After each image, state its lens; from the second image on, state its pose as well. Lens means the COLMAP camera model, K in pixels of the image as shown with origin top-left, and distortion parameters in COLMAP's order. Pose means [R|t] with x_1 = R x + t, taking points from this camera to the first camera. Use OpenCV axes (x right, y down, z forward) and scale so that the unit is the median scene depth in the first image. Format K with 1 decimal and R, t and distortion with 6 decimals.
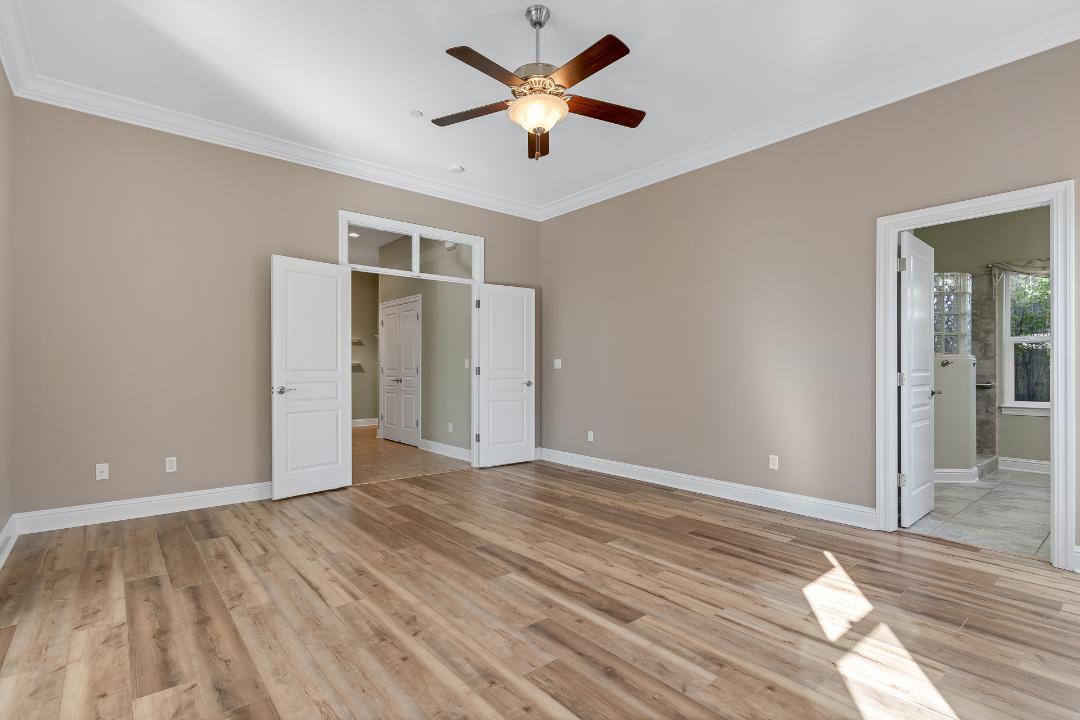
lens RADIAL K [[512.1, 0, 537.7], [0, 512.1, 366.5], [0, 0, 1]] dist [-0.004336, -0.000336]
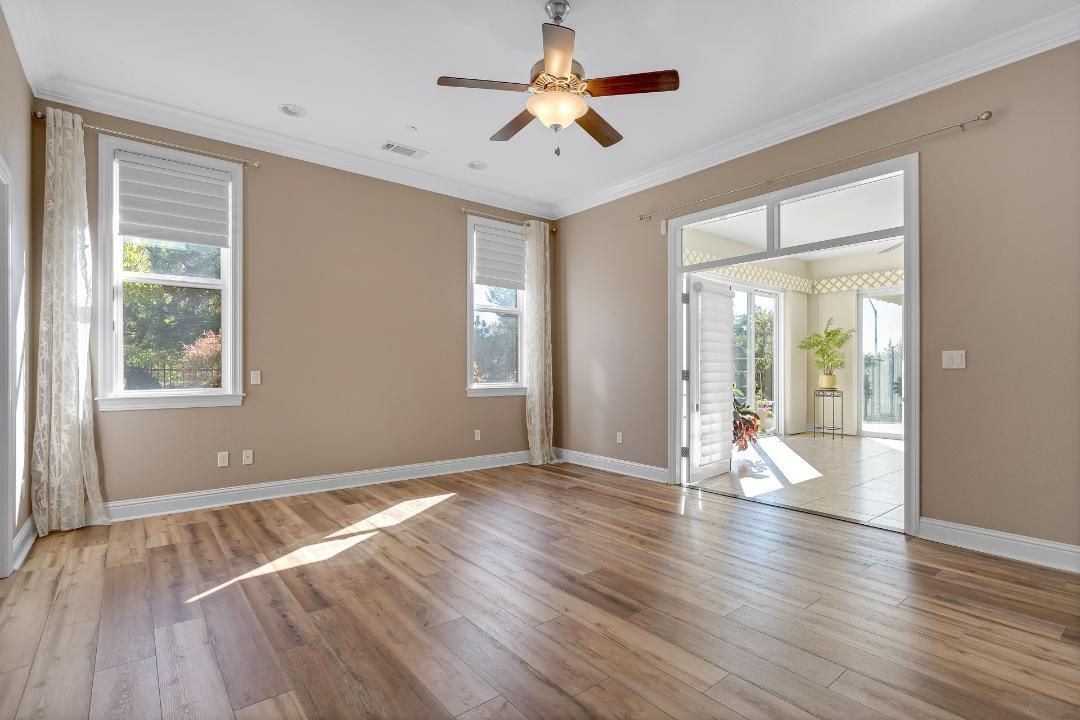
lens RADIAL K [[512.1, 0, 542.3], [0, 512.1, 366.8], [0, 0, 1]] dist [-0.004336, -0.000336]
pose [[-0.999927, -0.004164, 0.011328, 0.016990], [-0.004243, 0.999967, -0.006978, 0.007874], [-0.011299, -0.007025, -0.999911, 1.932700]]
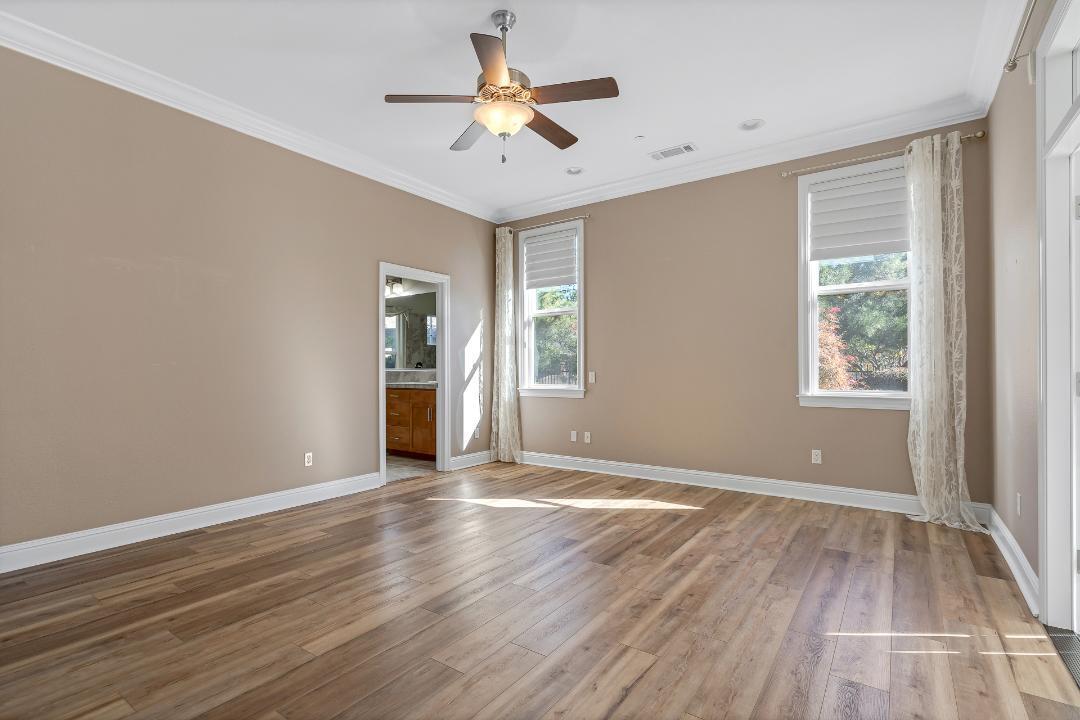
lens RADIAL K [[512.1, 0, 531.6], [0, 512.1, 368.4], [0, 0, 1]] dist [-0.004336, -0.000336]
pose [[-0.246923, 0.001800, 0.969033, -0.963165], [-0.001683, 0.999996, -0.002286, 0.002001], [-0.969034, -0.002195, -0.246919, 1.164461]]
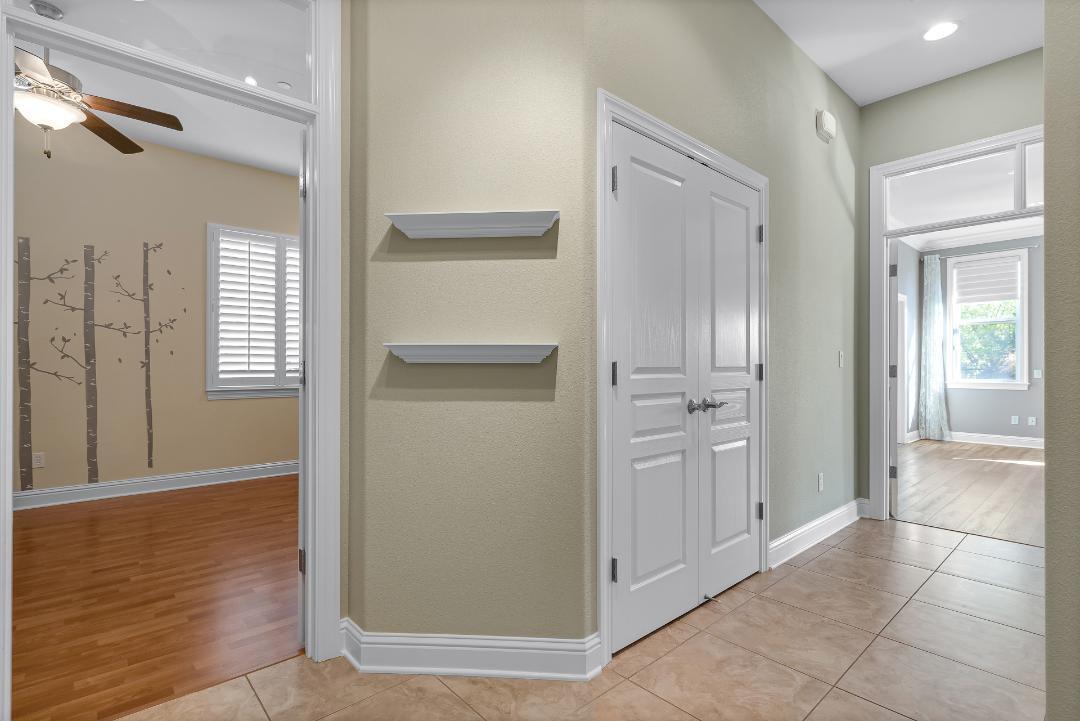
lens RADIAL K [[512.1, 0, 534.5], [0, 512.1, 363.1], [0, 0, 1]] dist [-0.004336, -0.000336]
pose [[-0.028383, -0.000799, 0.999597, -1.512219], [-0.007475, 0.999972, 0.000587, -0.003769], [-0.999569, -0.007455, -0.028388, 2.945072]]
